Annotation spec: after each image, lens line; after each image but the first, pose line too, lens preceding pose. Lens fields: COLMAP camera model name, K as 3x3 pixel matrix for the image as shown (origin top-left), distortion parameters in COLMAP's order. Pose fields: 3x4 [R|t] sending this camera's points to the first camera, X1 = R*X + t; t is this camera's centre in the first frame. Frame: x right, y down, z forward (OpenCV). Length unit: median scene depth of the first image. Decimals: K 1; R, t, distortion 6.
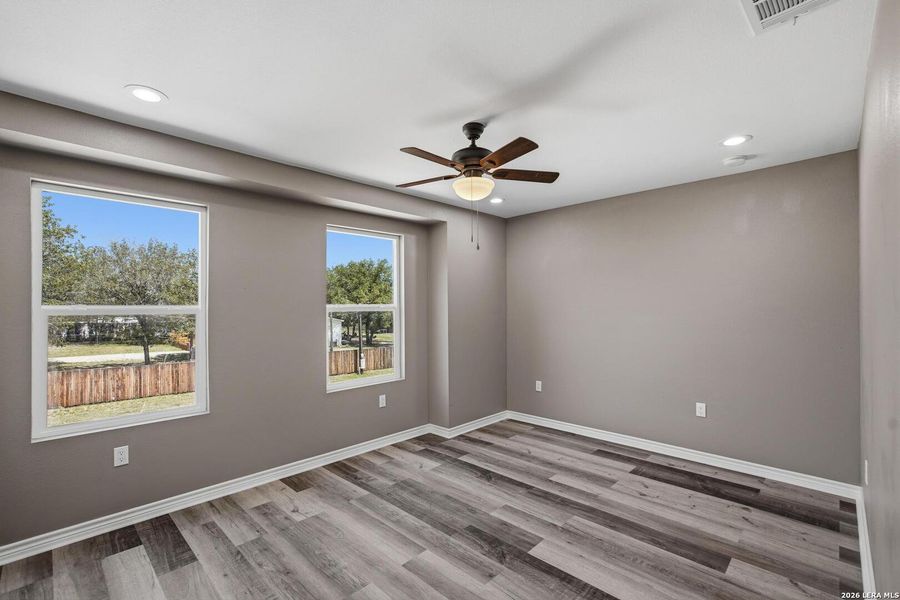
lens RADIAL K [[402.3, 0, 447.4], [0, 402.3, 303.9], [0, 0, 1]] dist [-0.008798, 0.009484]
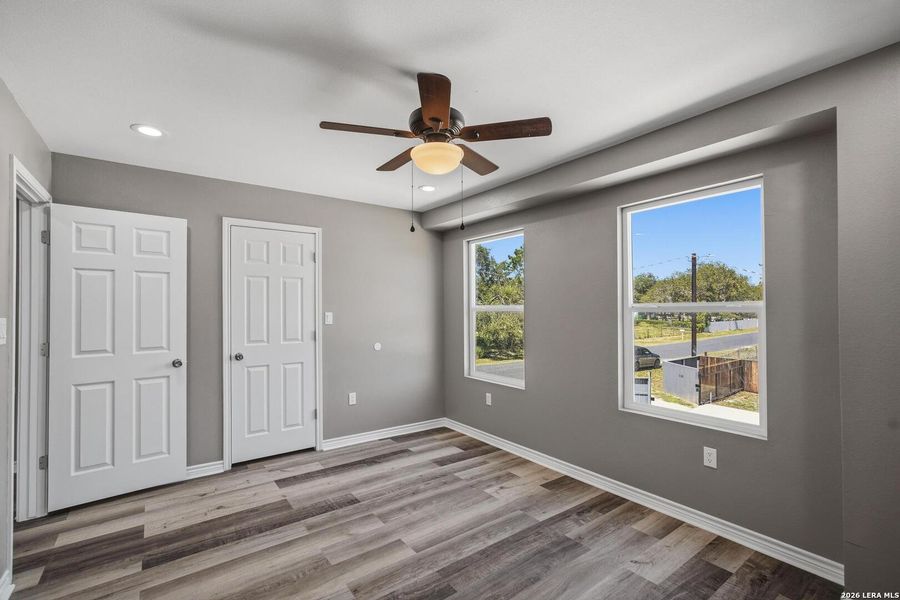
lens RADIAL K [[402.3, 0, 447.4], [0, 402.3, 303.9], [0, 0, 1]] dist [-0.008798, 0.009484]
pose [[-0.154371, -0.003838, -0.988006, 0.722947], [0.011907, 0.999913, -0.005745, 0.002984], [0.987941, -0.012651, -0.154311, 0.974064]]
